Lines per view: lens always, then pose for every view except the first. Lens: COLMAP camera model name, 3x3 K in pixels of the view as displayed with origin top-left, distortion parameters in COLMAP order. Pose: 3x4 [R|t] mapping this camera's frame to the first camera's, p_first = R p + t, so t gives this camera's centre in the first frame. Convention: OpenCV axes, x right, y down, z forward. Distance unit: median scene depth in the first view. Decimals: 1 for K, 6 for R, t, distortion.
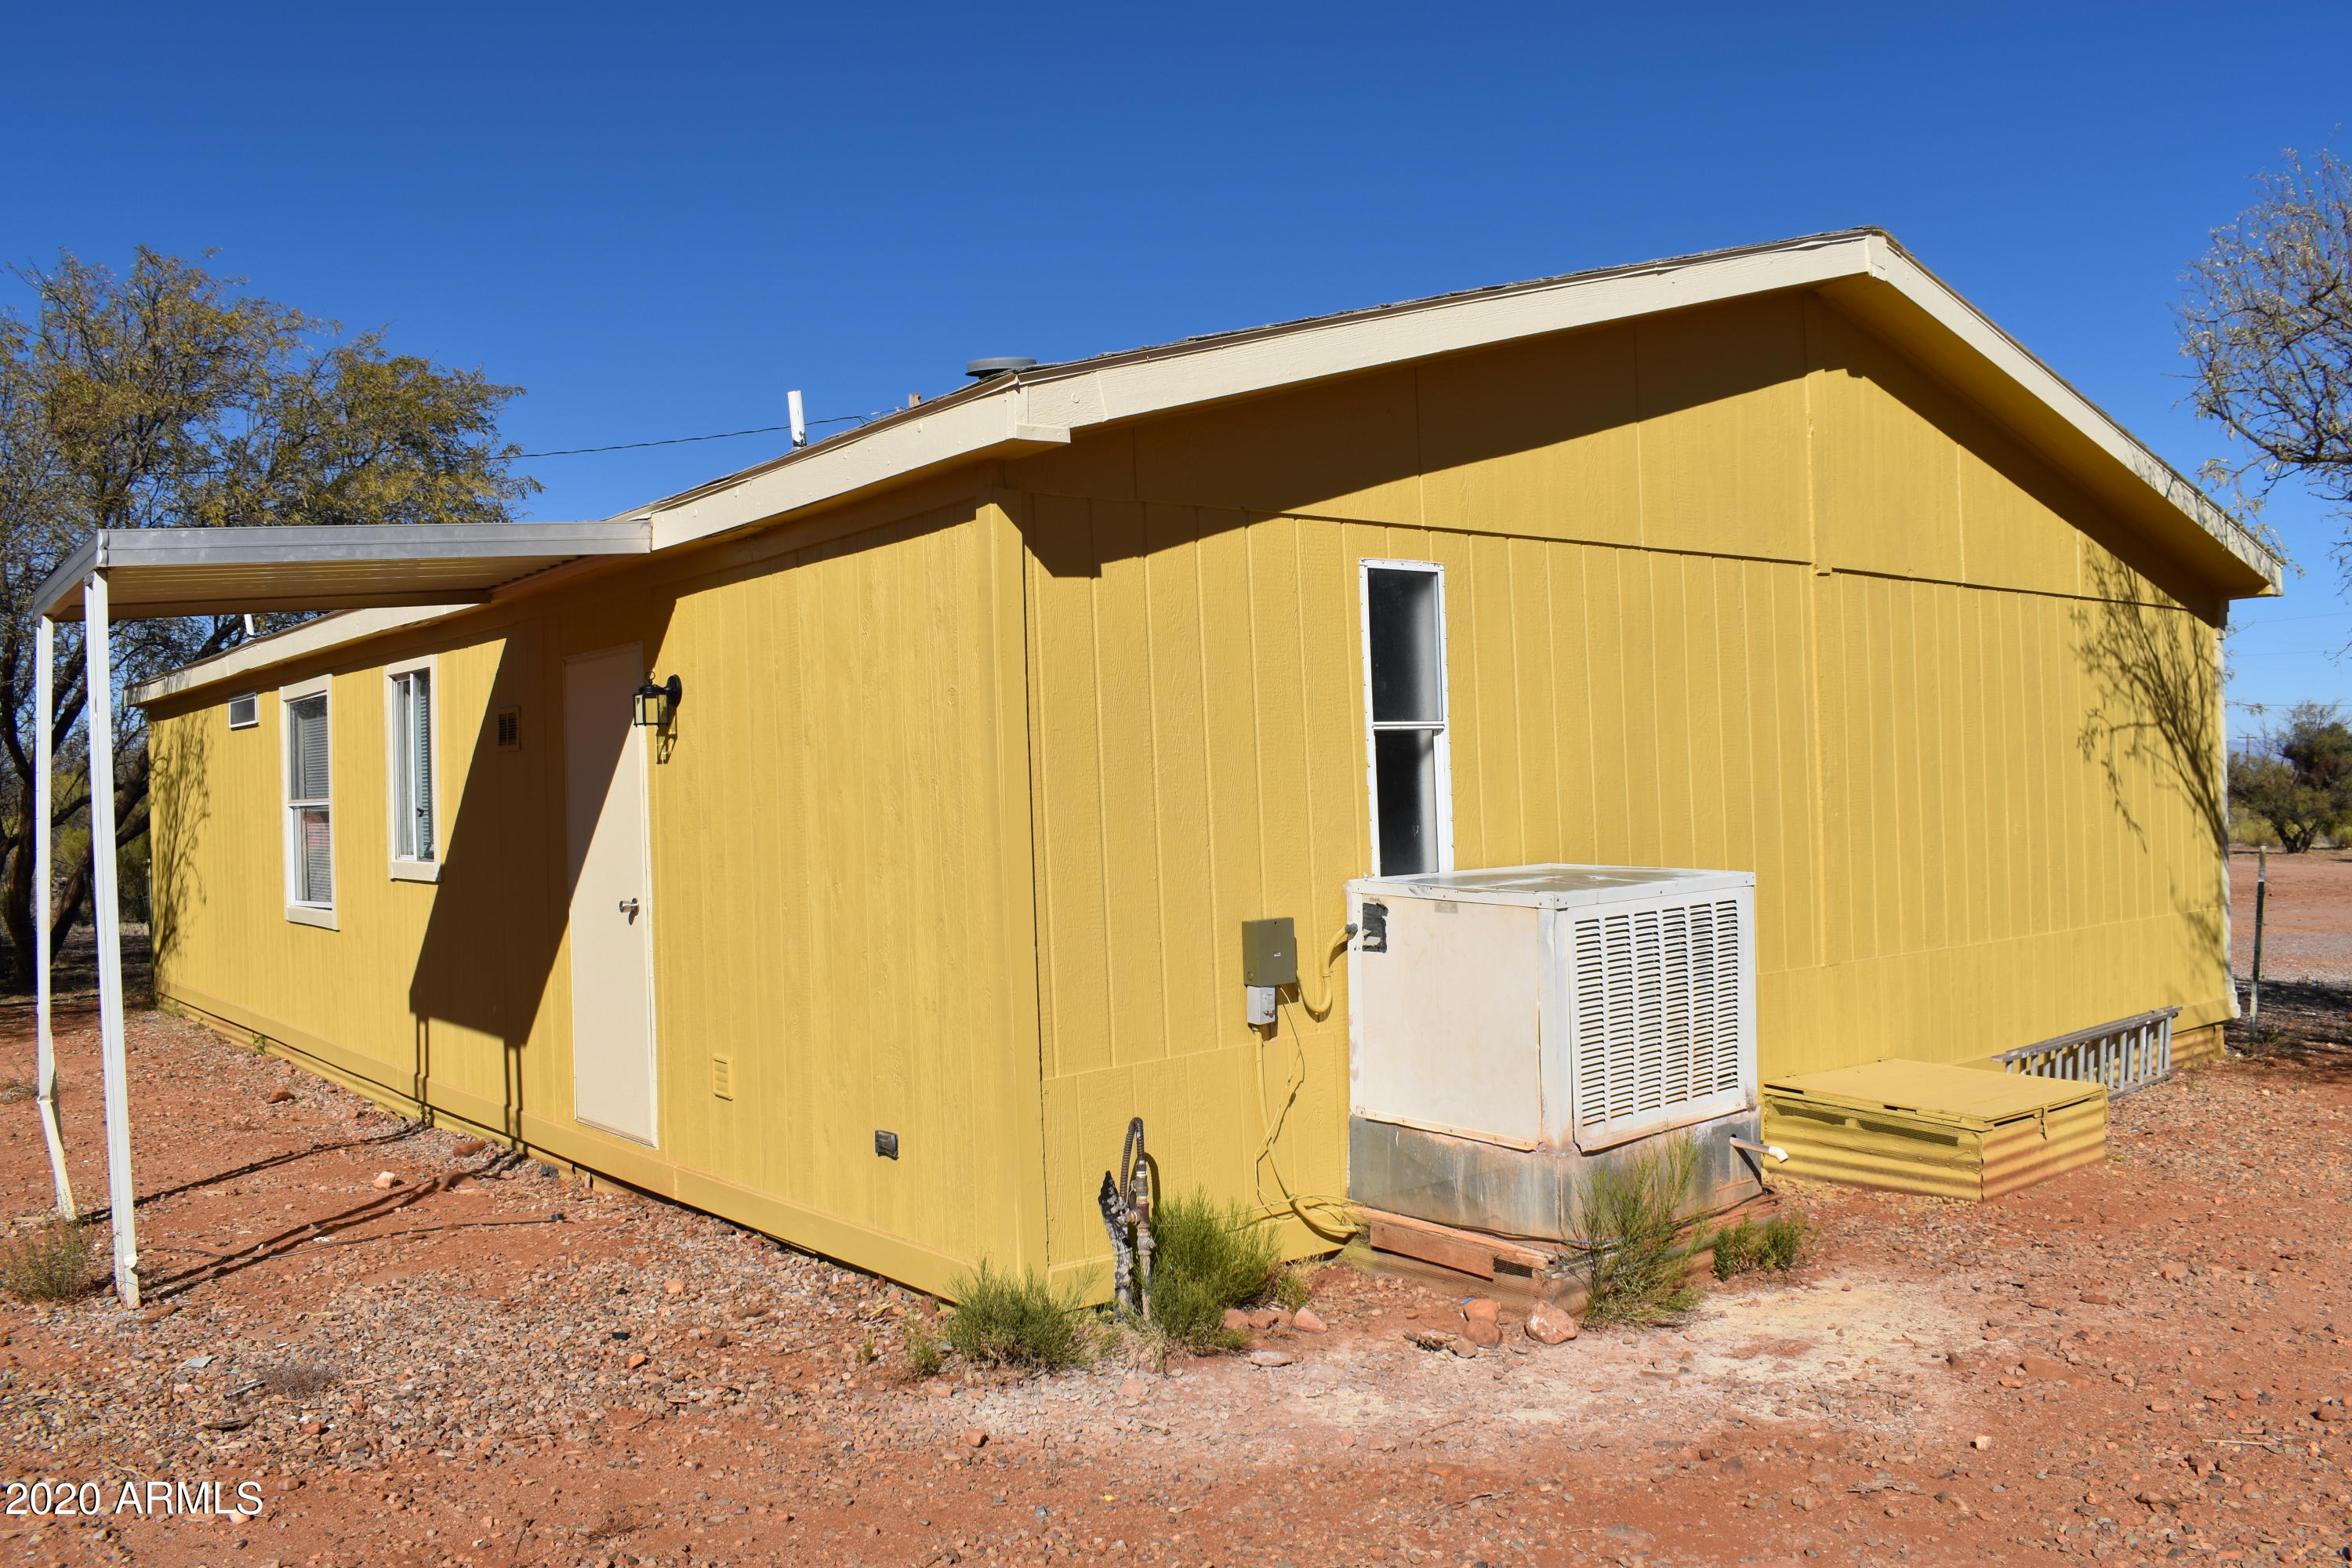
lens RADIAL K [[1887.4, 0, 1178.1], [0, 1887.4, 784.7], [0, 0, 1]] dist [-0.072611, -0.008826]
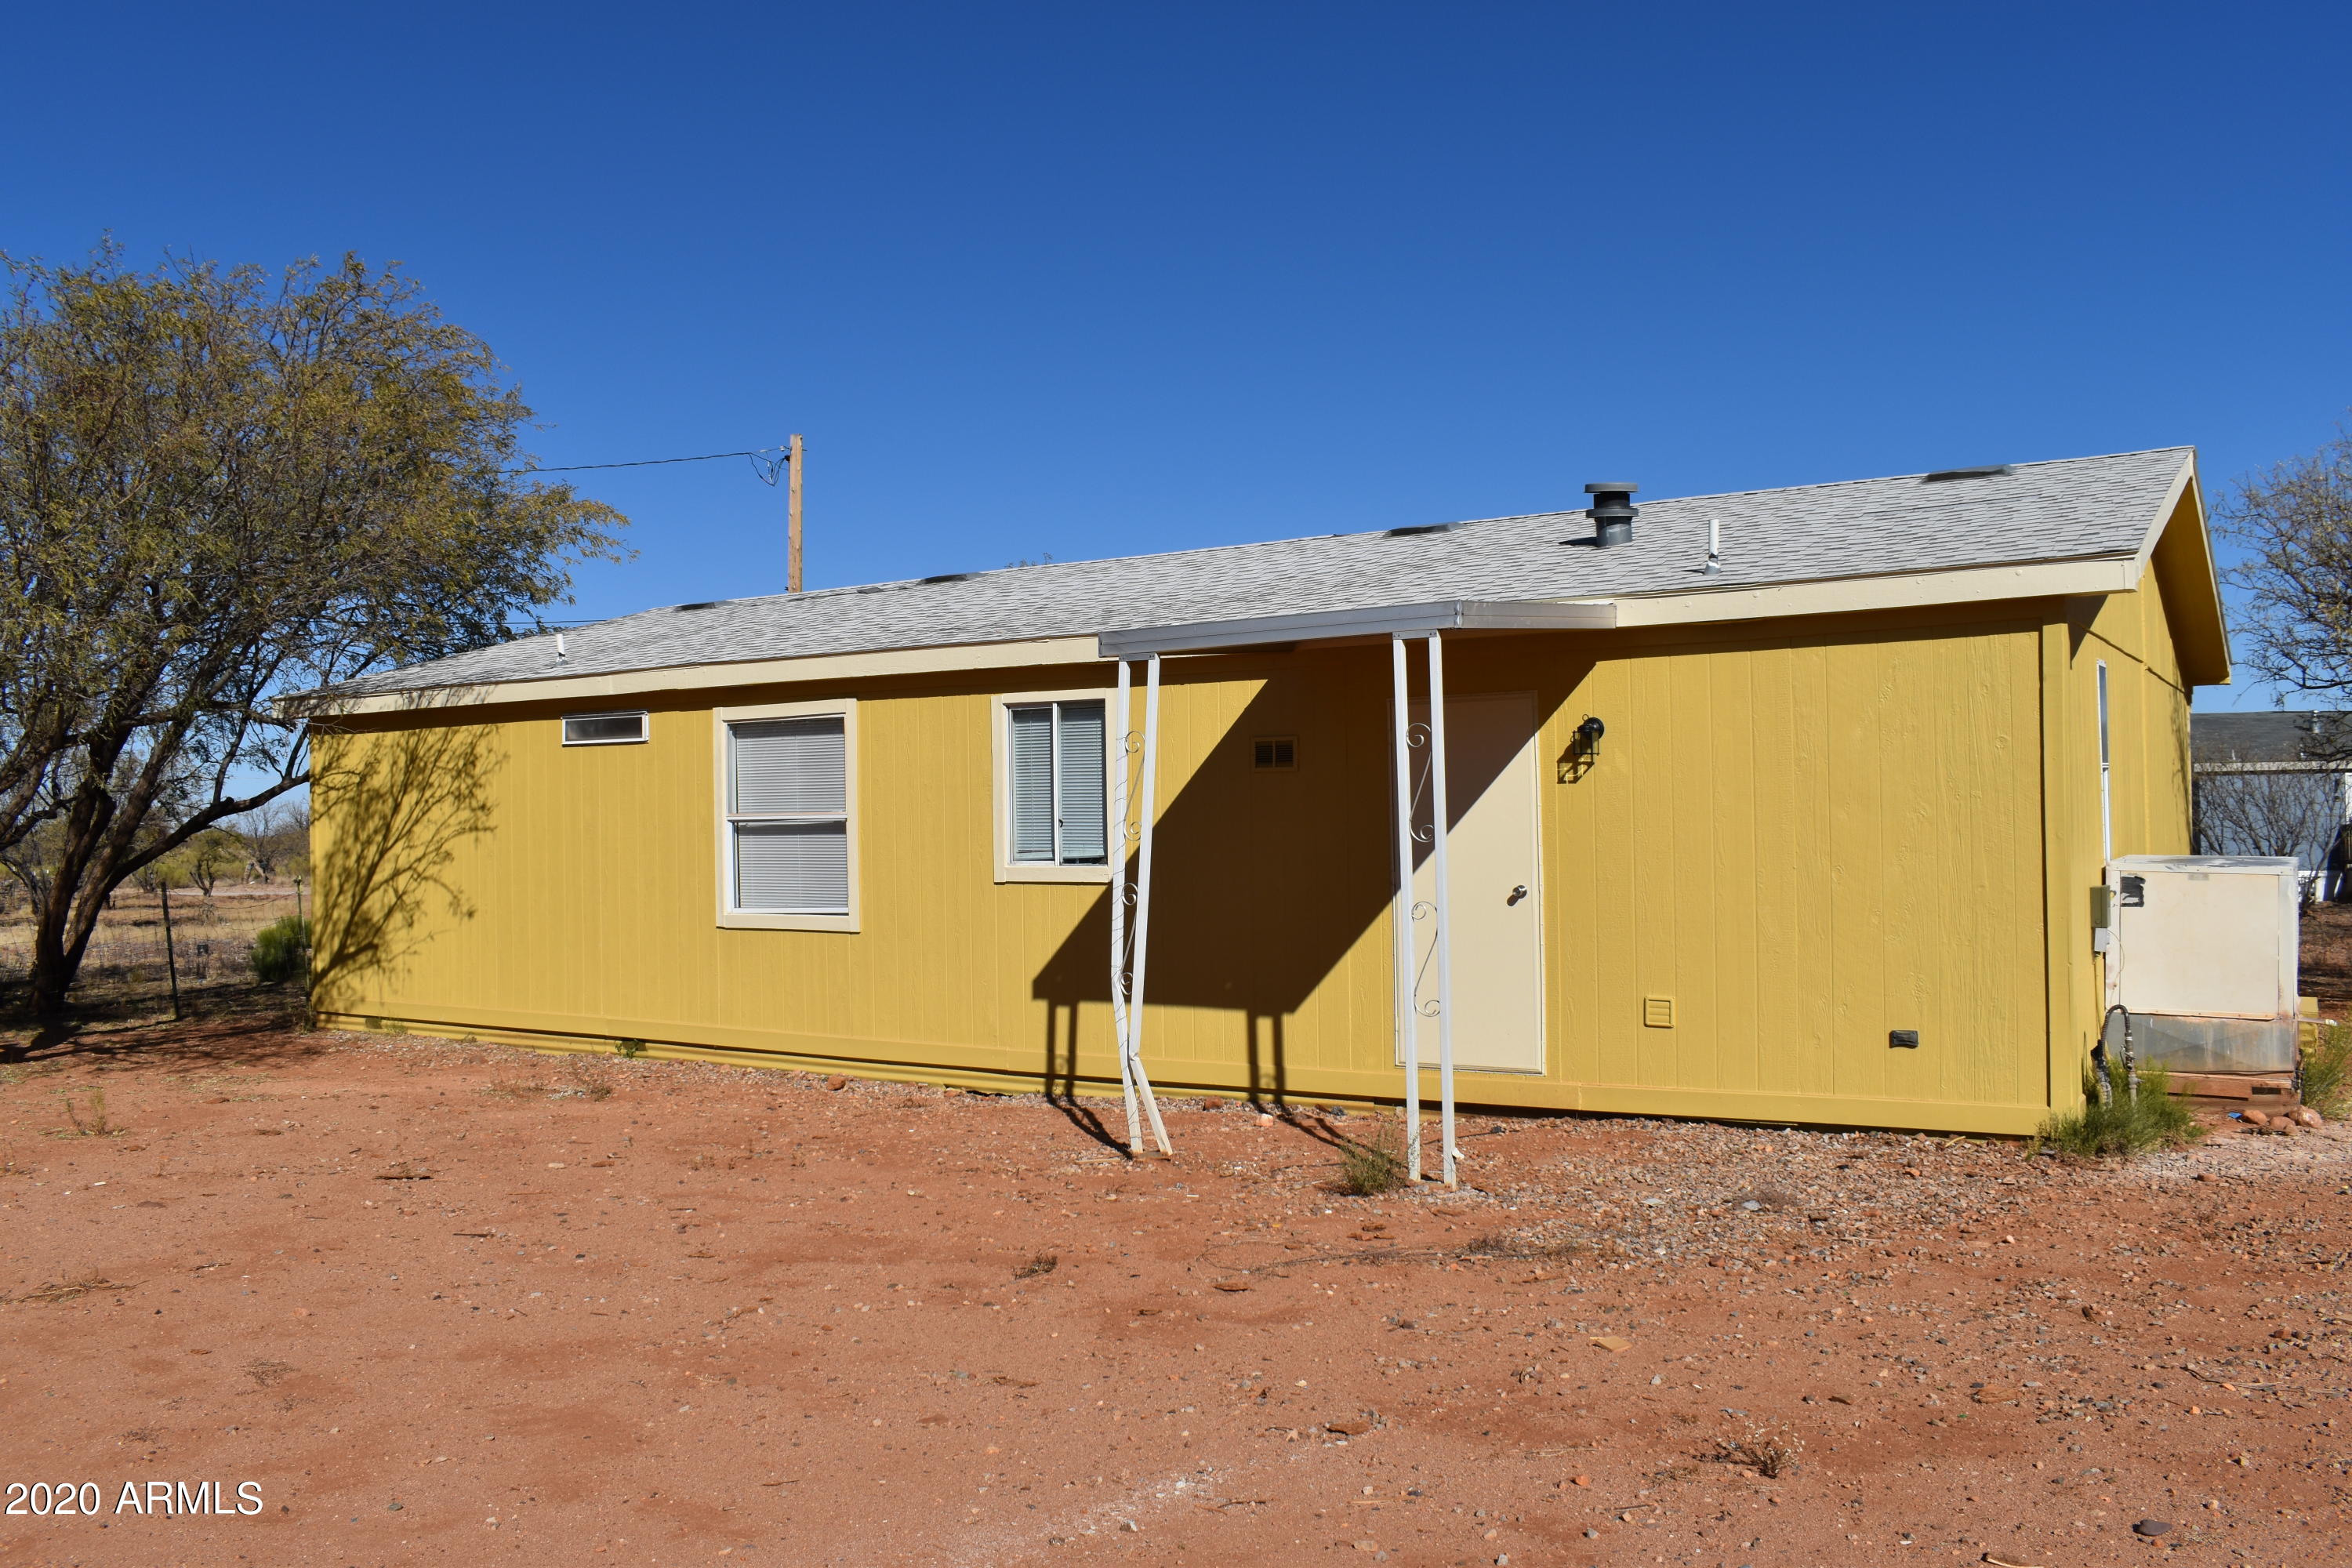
lens RADIAL K [[1887.4, 0, 1169.9], [0, 1887.4, 783.6], [0, 0, 1]] dist [-0.072611, -0.008826]
pose [[0.943465, 0.013241, 0.331208, -1.175426], [-0.006899, 0.999770, -0.020316, 0.021702], [-0.331401, 0.016883, 0.943339, -0.204608]]
